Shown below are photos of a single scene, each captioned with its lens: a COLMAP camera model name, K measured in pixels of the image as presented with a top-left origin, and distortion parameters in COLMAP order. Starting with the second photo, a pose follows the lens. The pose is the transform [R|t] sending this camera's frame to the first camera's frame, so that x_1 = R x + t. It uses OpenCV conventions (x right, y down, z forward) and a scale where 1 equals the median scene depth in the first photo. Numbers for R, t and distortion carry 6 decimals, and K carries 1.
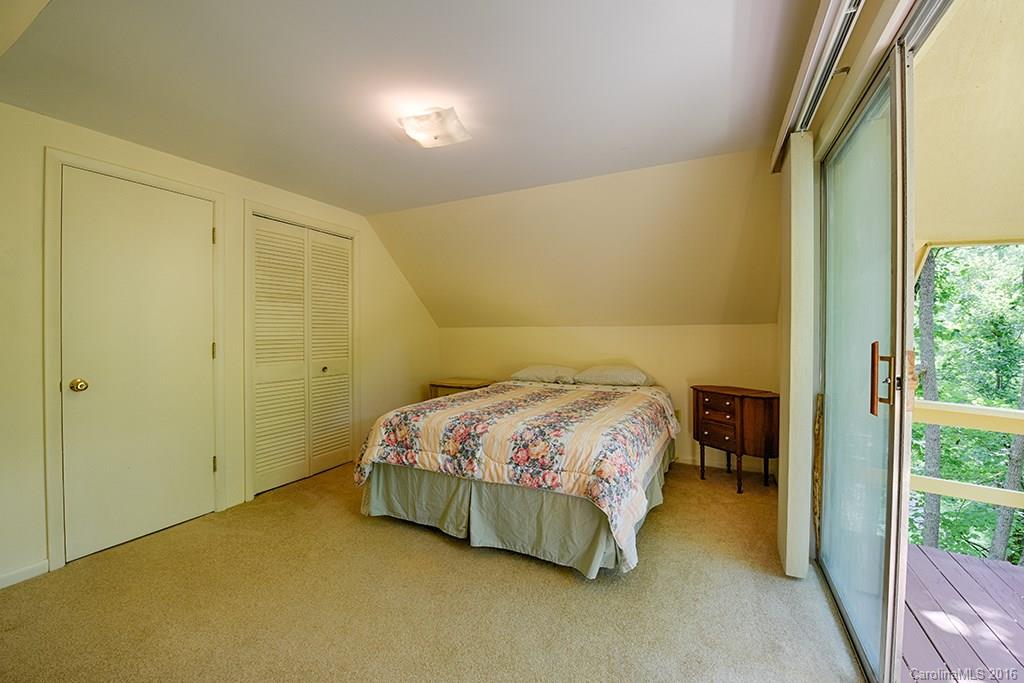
lens RADIAL K [[414.4, 0, 507.1], [0, 414.4, 340.9], [0, 0, 1]] dist [-0.002423, -0.000341]
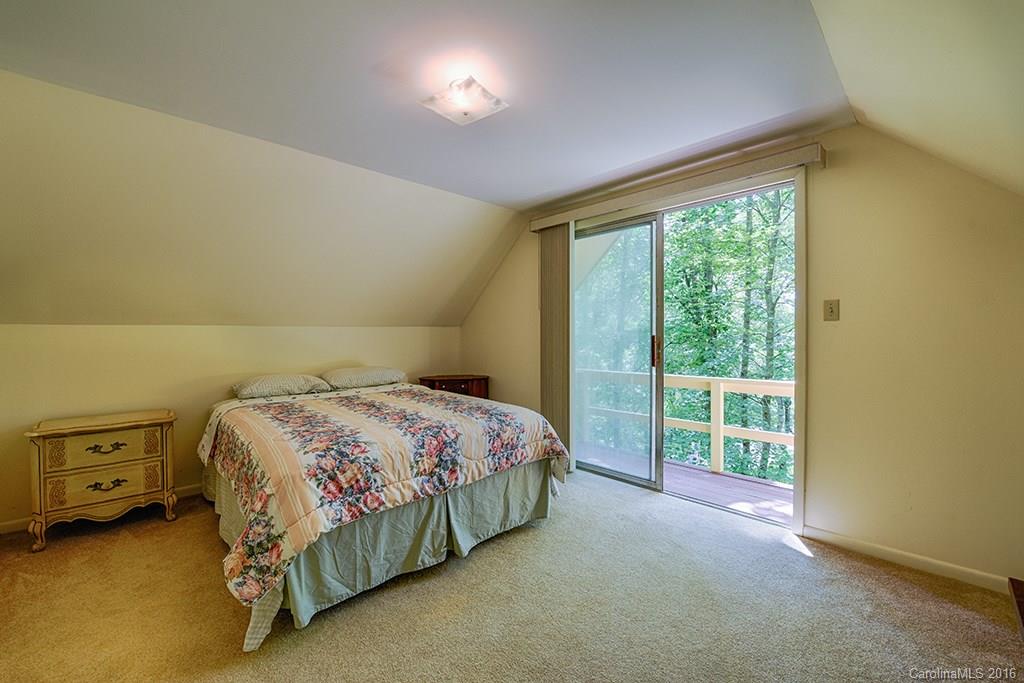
lens RADIAL K [[414.4, 0, 507.1], [0, 414.4, 340.9], [0, 0, 1]] dist [-0.002423, -0.000341]
pose [[0.337364, -0.018834, 0.941186, -0.910248], [0.026582, 0.999592, 0.010475, -0.006324], [-0.940999, 0.021485, 0.337727, 0.560202]]
